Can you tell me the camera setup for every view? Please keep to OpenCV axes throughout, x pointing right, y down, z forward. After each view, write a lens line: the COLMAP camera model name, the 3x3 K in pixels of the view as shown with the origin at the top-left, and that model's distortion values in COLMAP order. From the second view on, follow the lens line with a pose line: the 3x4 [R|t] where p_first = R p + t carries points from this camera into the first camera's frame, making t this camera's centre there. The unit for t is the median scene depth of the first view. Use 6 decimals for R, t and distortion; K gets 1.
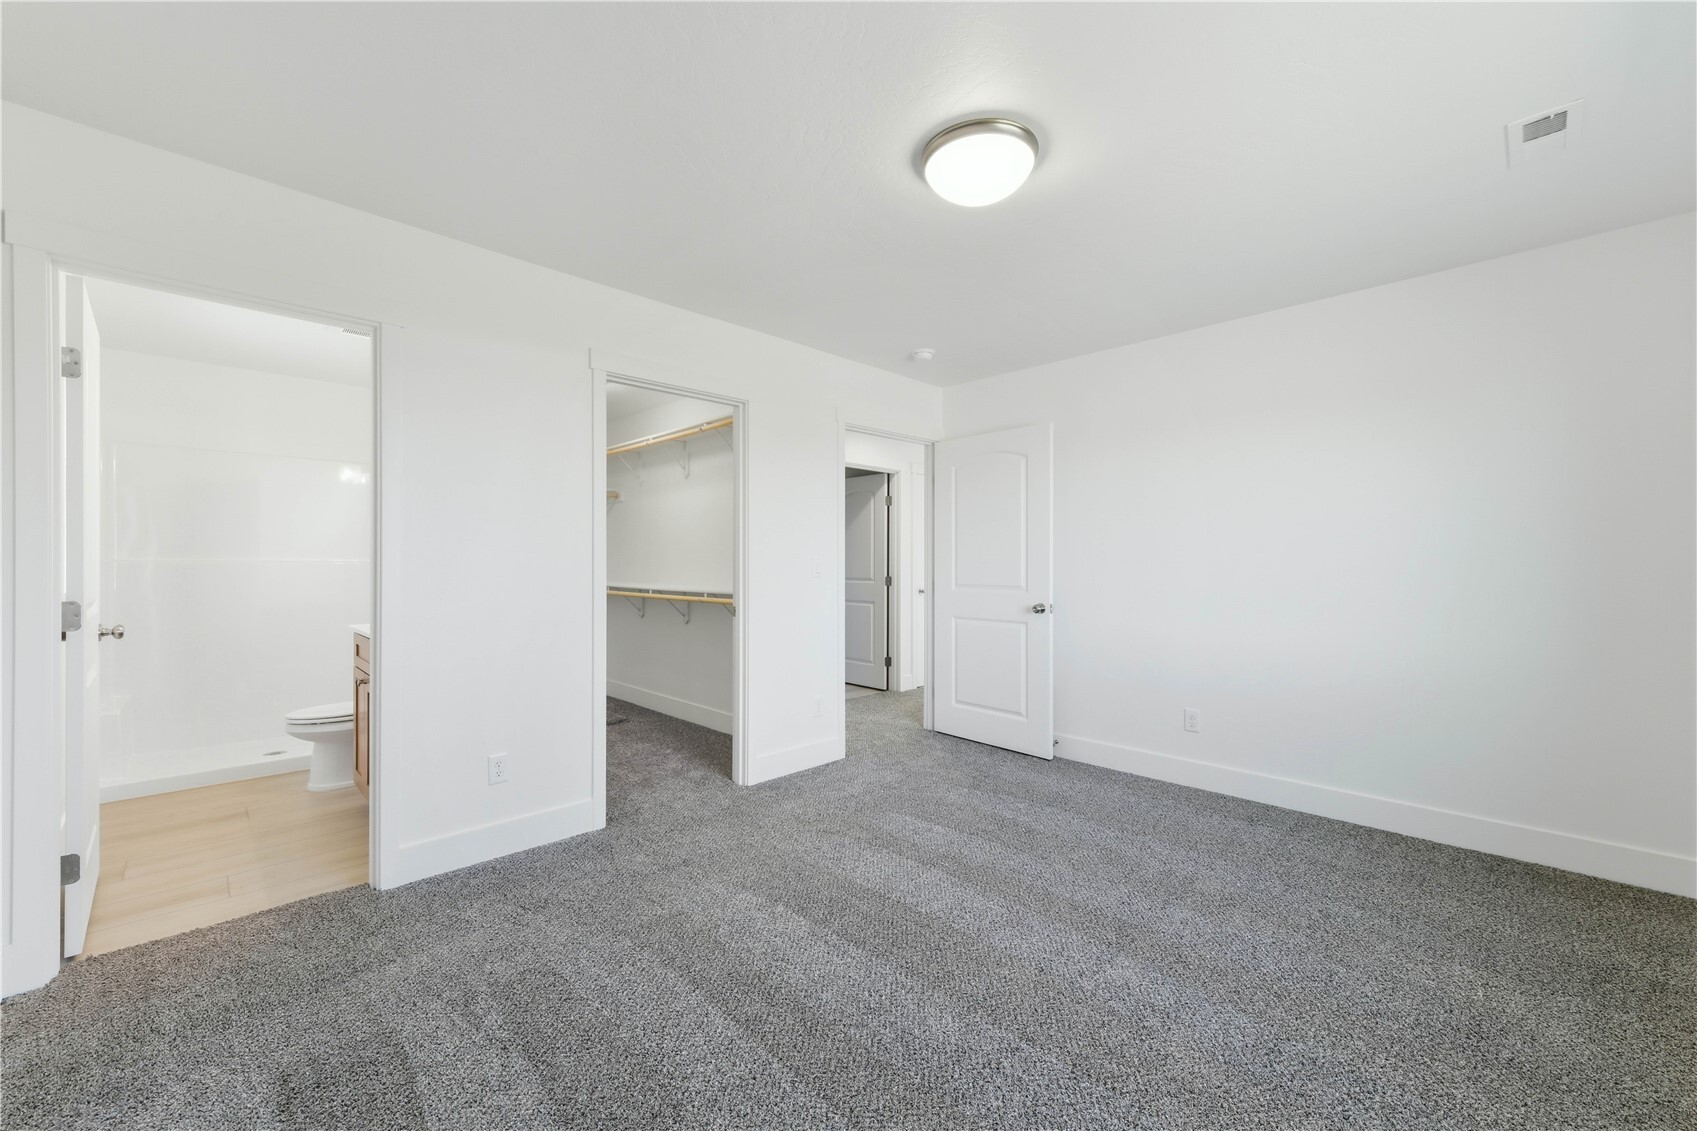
lens RADIAL K [[666.1, 0, 850.6], [0, 666.1, 563.9], [0, 0, 1]] dist [0.004158, -0.001053]
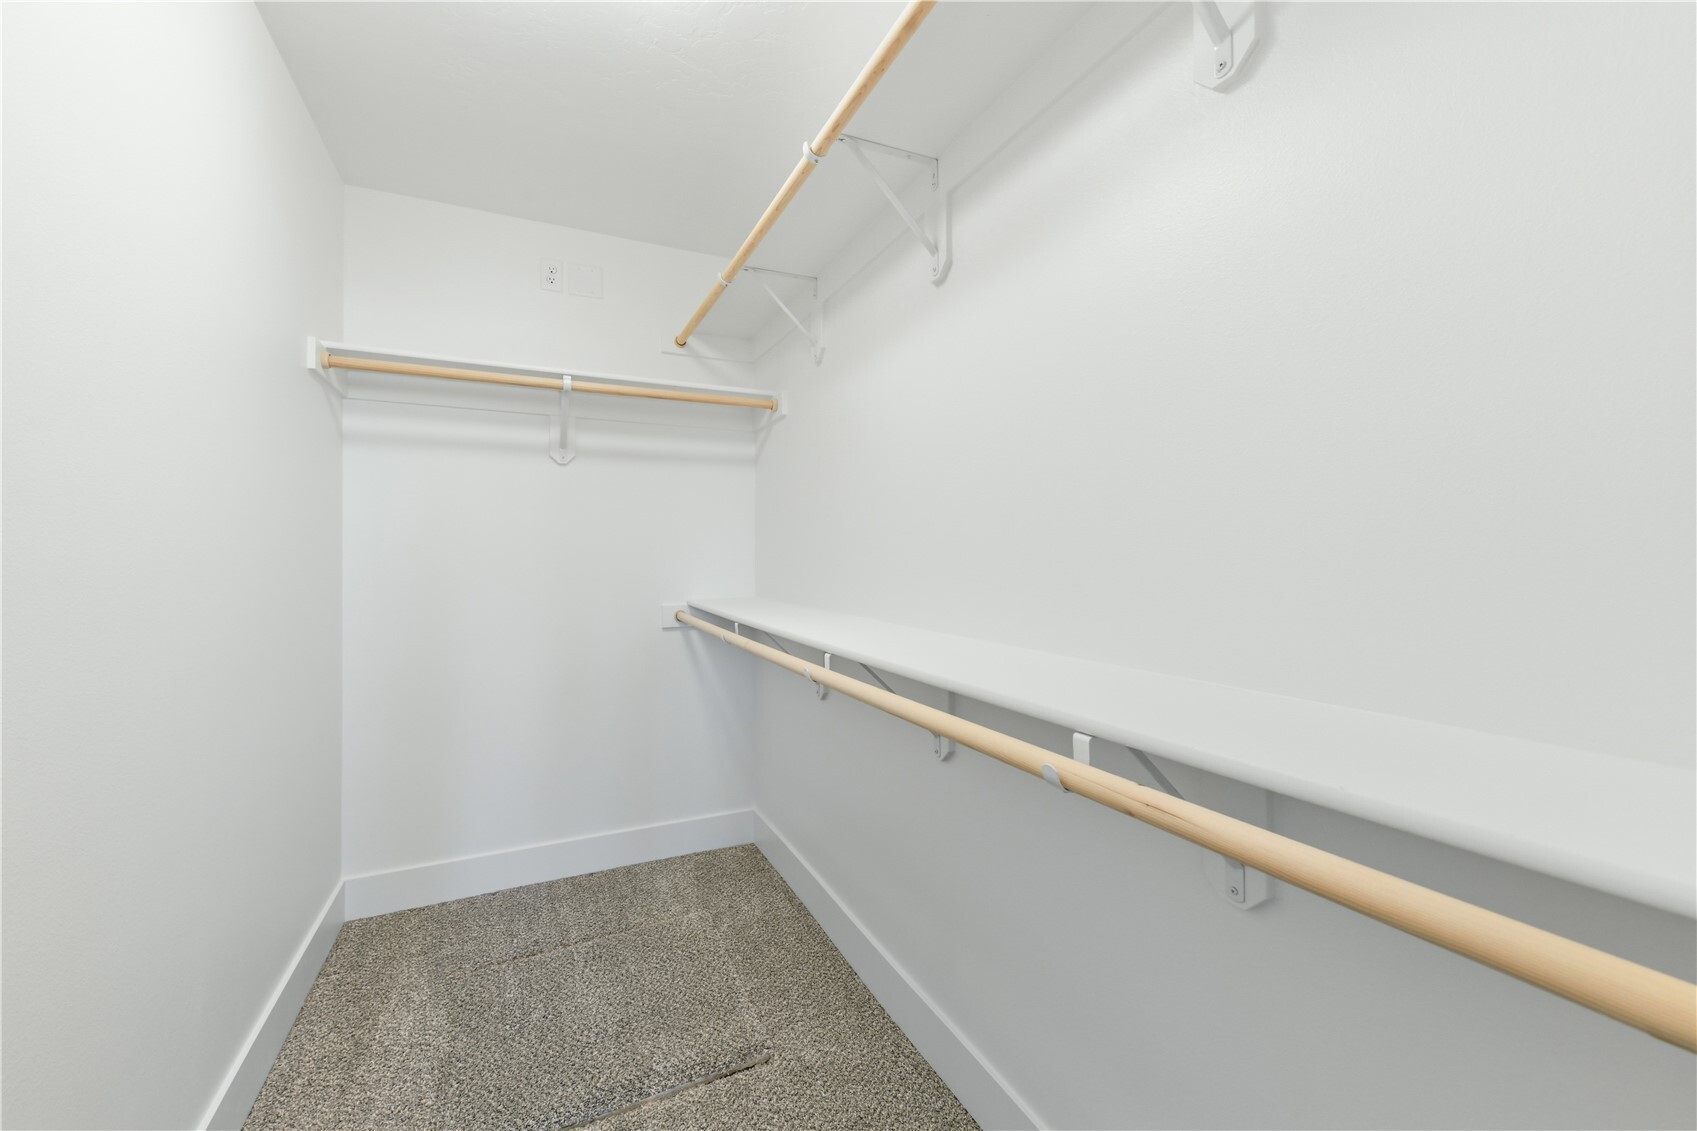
lens RADIAL K [[666.1, 0, 847.7], [0, 666.1, 561.5], [0, 0, 1]] dist [0.004158, -0.001053]
pose [[0.943690, -0.002657, -0.330819, -0.187272], [0.003974, 0.999987, 0.003303, -0.001594], [0.330806, -0.004432, 0.943688, 0.700659]]
